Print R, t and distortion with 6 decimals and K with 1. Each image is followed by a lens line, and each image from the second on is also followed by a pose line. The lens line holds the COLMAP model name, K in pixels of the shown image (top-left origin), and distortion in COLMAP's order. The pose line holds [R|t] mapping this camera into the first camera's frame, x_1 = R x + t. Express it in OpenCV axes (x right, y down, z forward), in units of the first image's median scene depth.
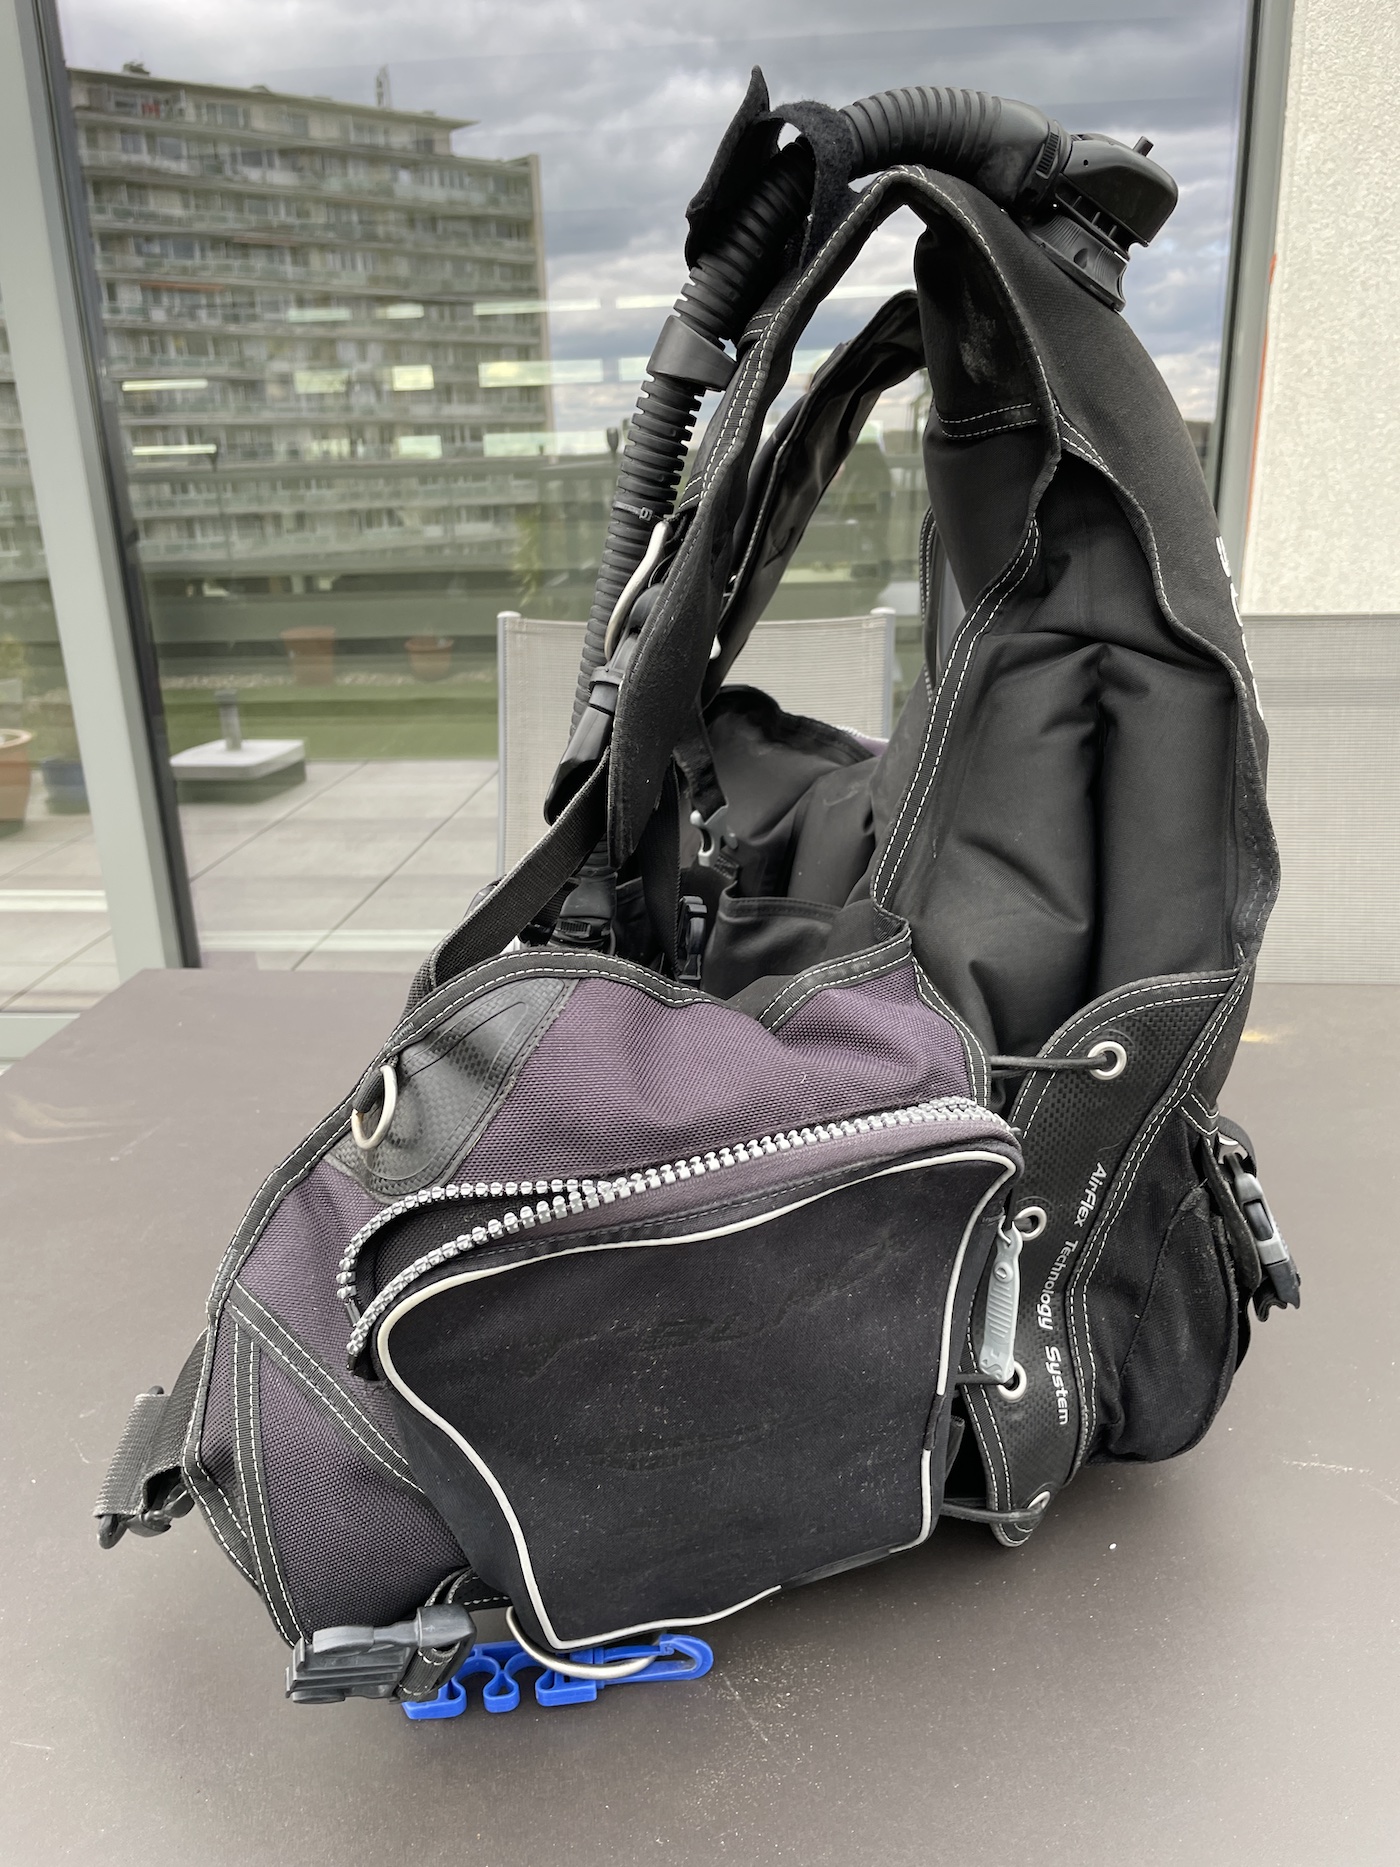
lens RADIAL K [[1445.5, 0, 678.5], [0, 1445.5, 935.7], [0, 0, 1]] dist [0.077811, -0.123993]
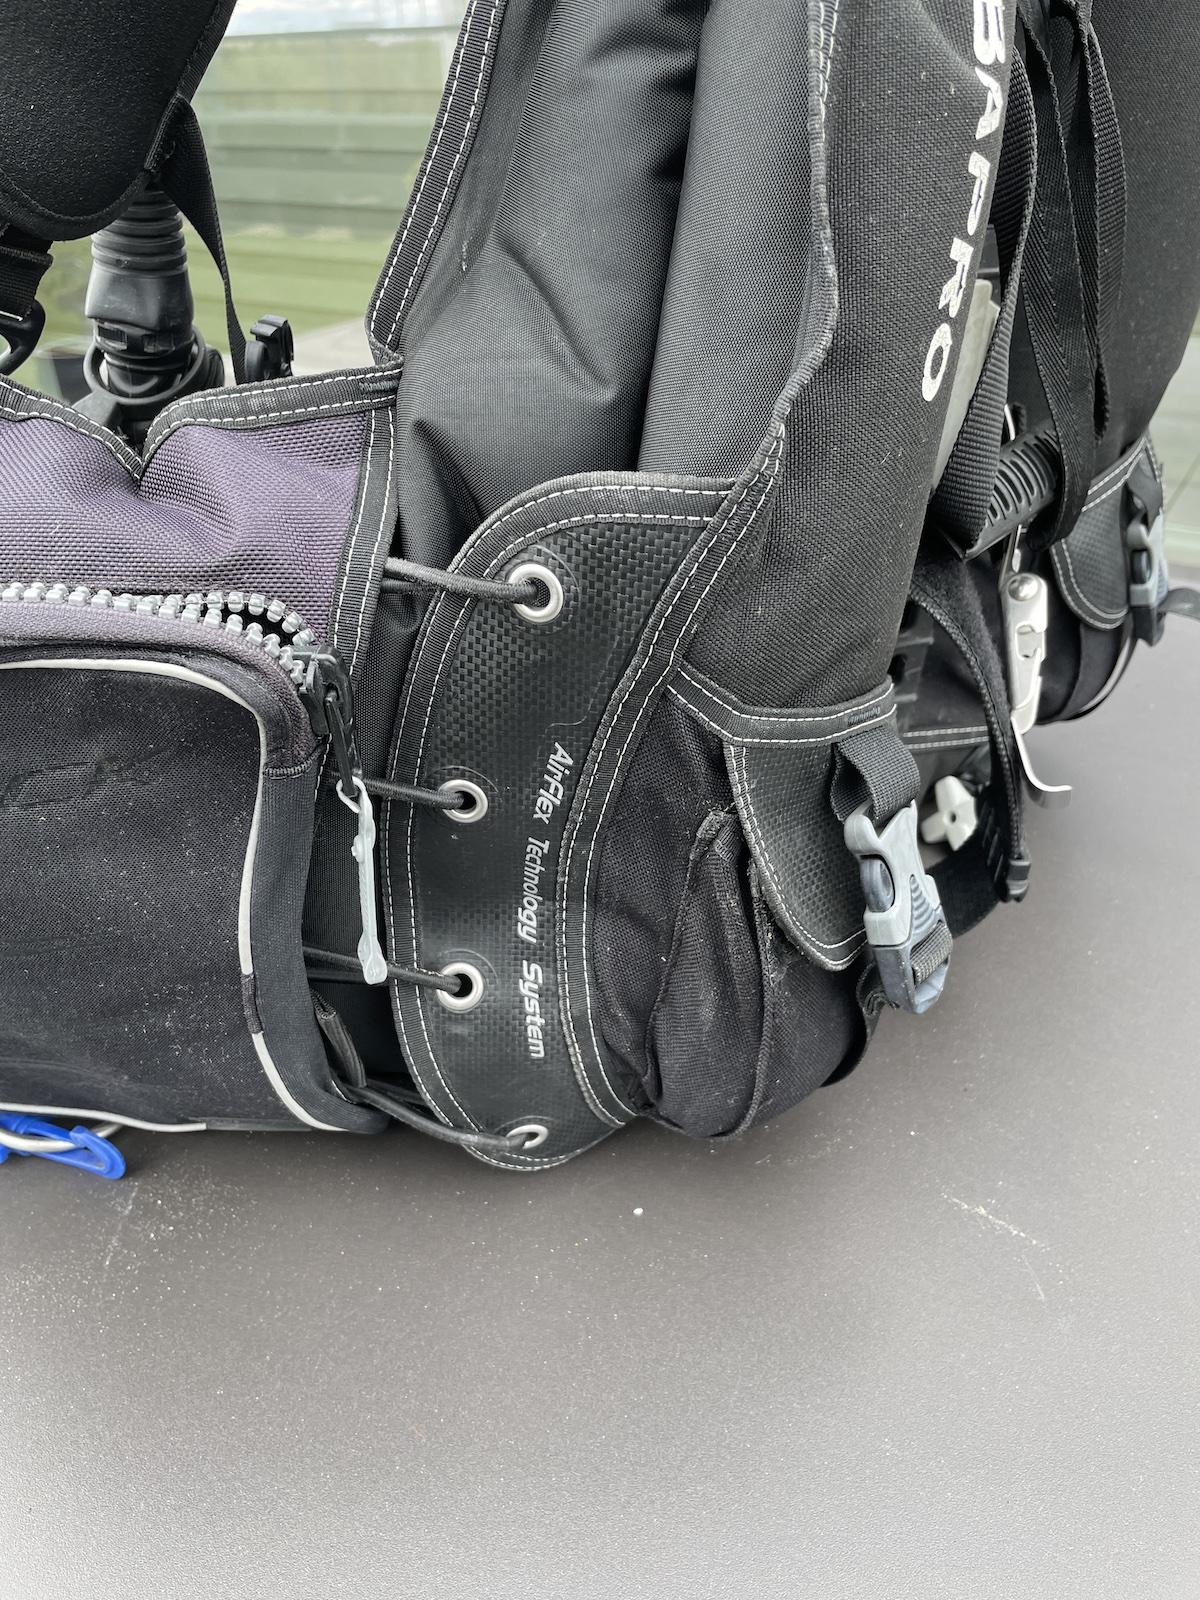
lens RADIAL K [[1238.8, 0, 581.6], [0, 1238.8, 801.9], [0, 0, 1]] dist [0.077811, -0.123993]
pose [[0.899222, 0.238196, -0.366965, 0.521858], [-0.141679, 0.952137, 0.270855, 0.018238], [0.413917, -0.191568, 0.889929, 0.457288]]
